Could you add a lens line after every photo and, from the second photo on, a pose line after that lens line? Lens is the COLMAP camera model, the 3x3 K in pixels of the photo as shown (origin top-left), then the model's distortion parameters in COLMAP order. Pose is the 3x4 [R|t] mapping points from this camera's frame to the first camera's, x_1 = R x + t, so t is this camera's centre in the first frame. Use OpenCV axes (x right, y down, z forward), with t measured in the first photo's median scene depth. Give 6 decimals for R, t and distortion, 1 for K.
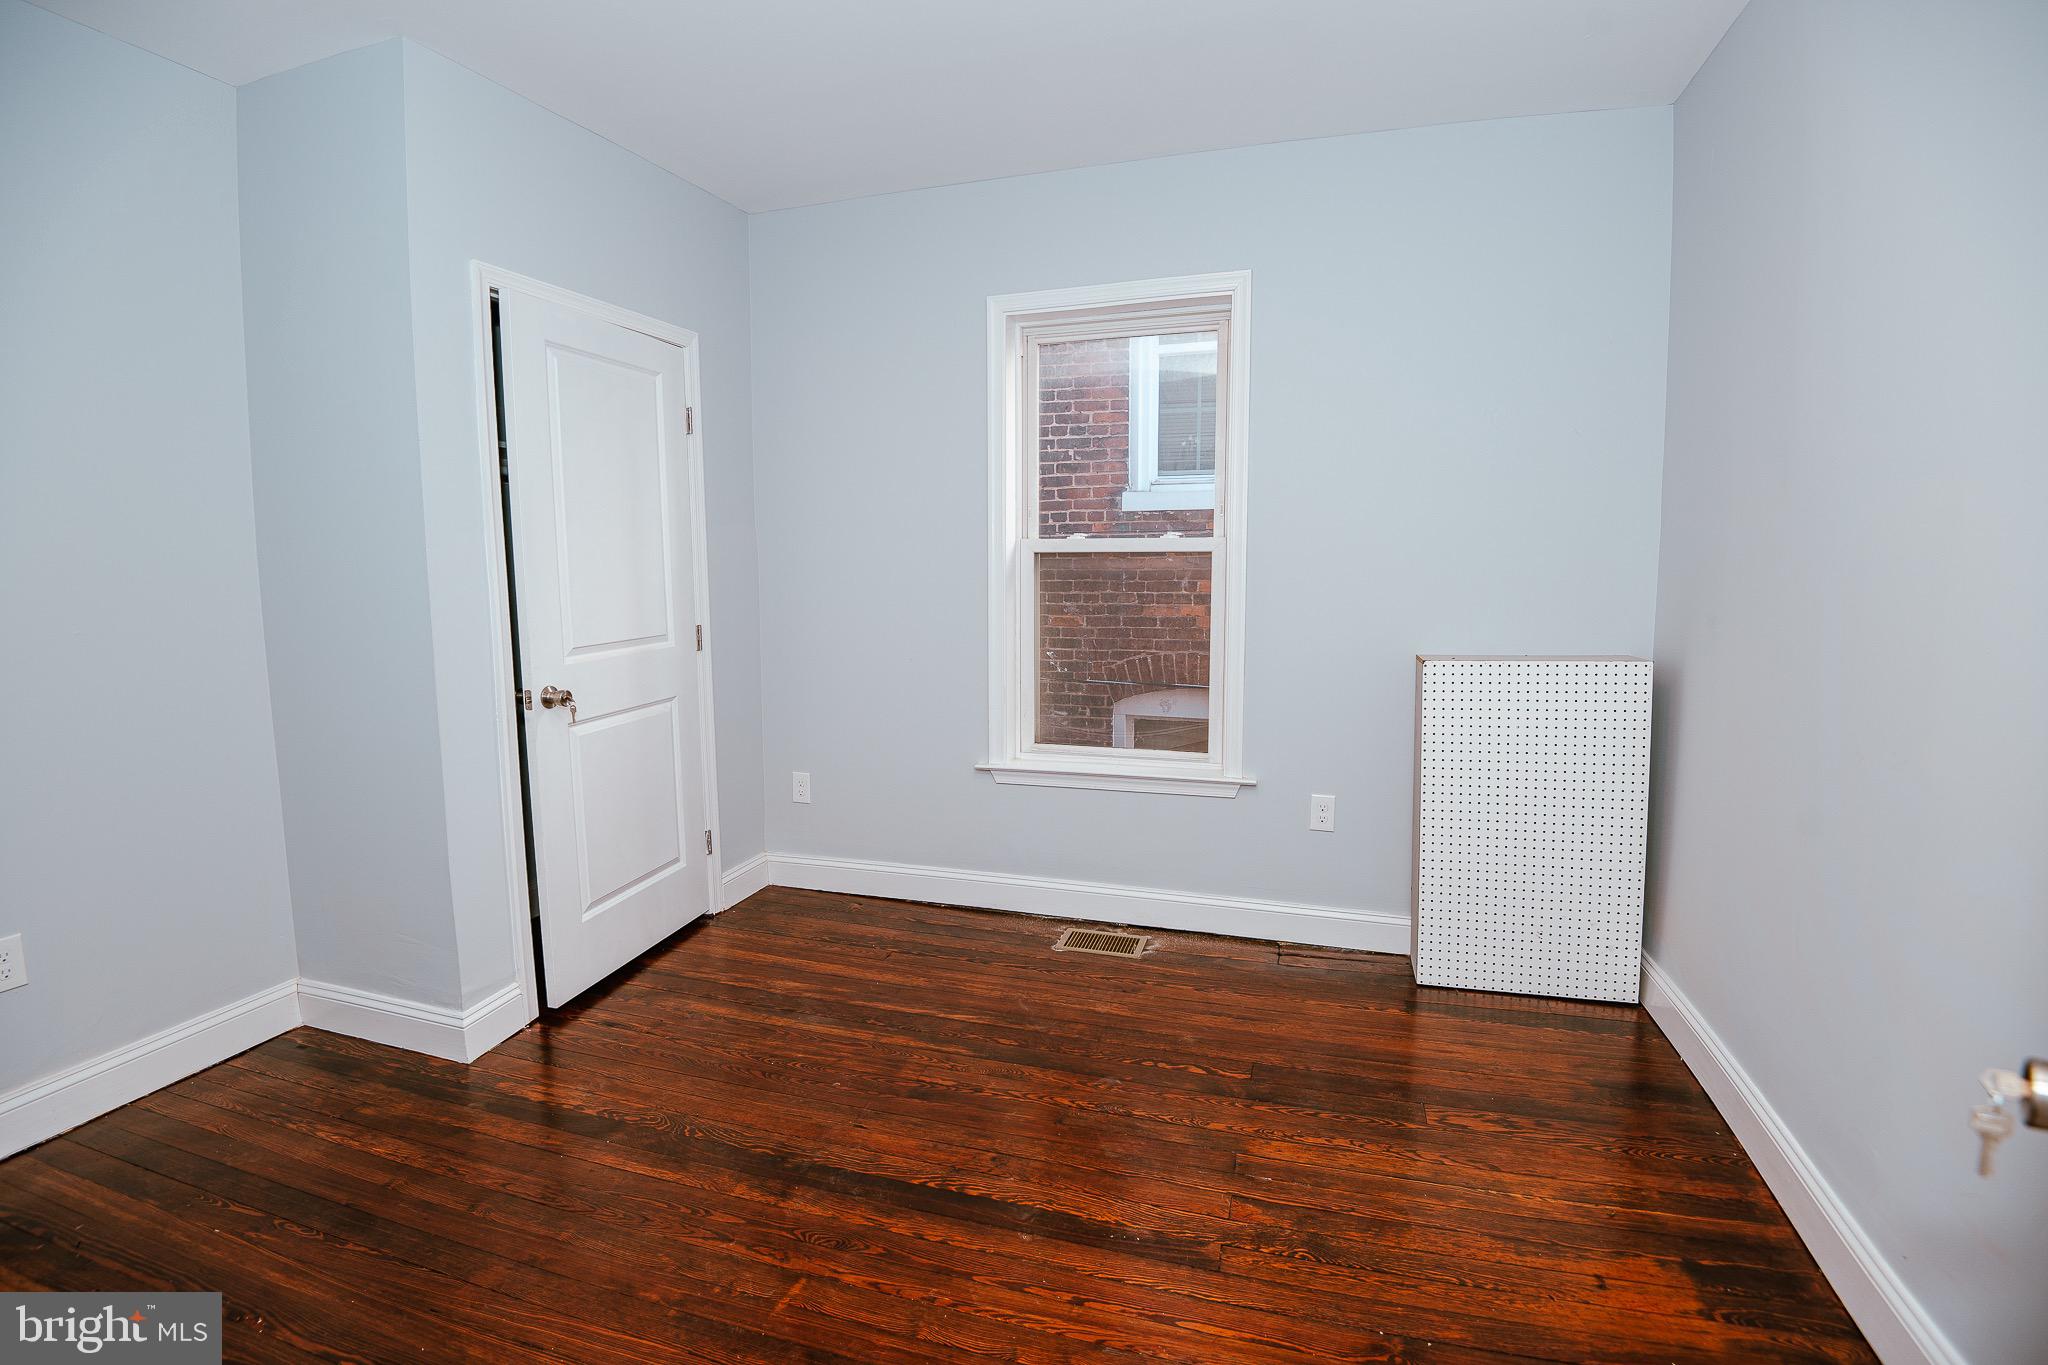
lens RADIAL K [[960.1, 0, 1018.7], [0, 960.1, 663.8], [0, 0, 1]] dist [-0.037930, -0.006741]
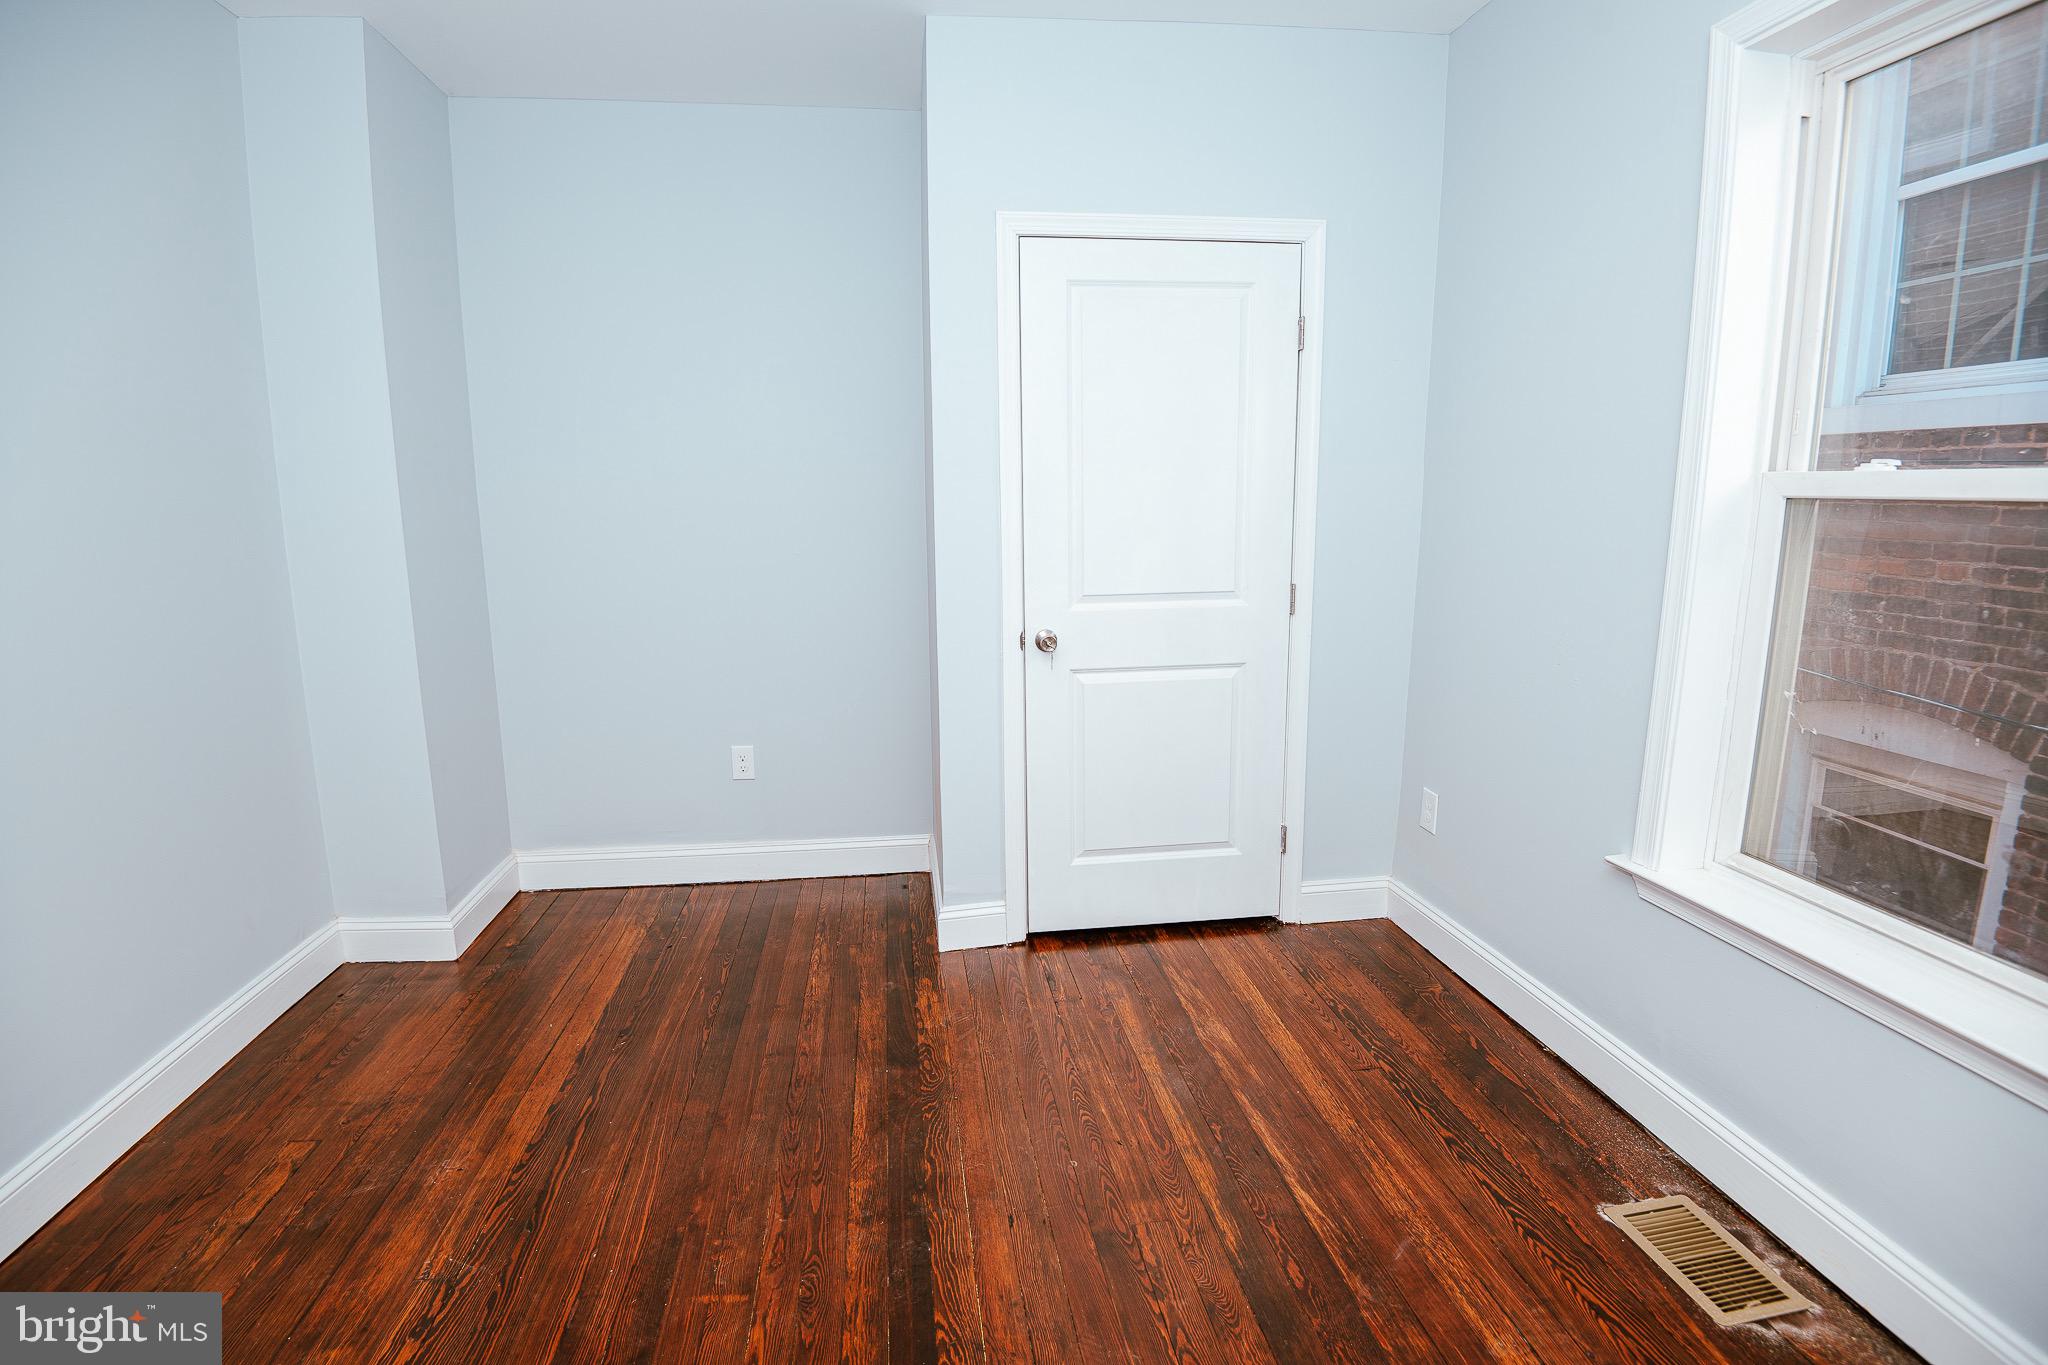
lens RADIAL K [[960.1, 0, 1021.1], [0, 960.1, 695.0], [0, 0, 1]] dist [-0.037930, -0.006741]
pose [[0.426915, 0.189440, -0.884226, 0.349949], [-0.096113, 0.981778, 0.163935, -0.065062], [0.899169, 0.014999, 0.437344, 0.483577]]
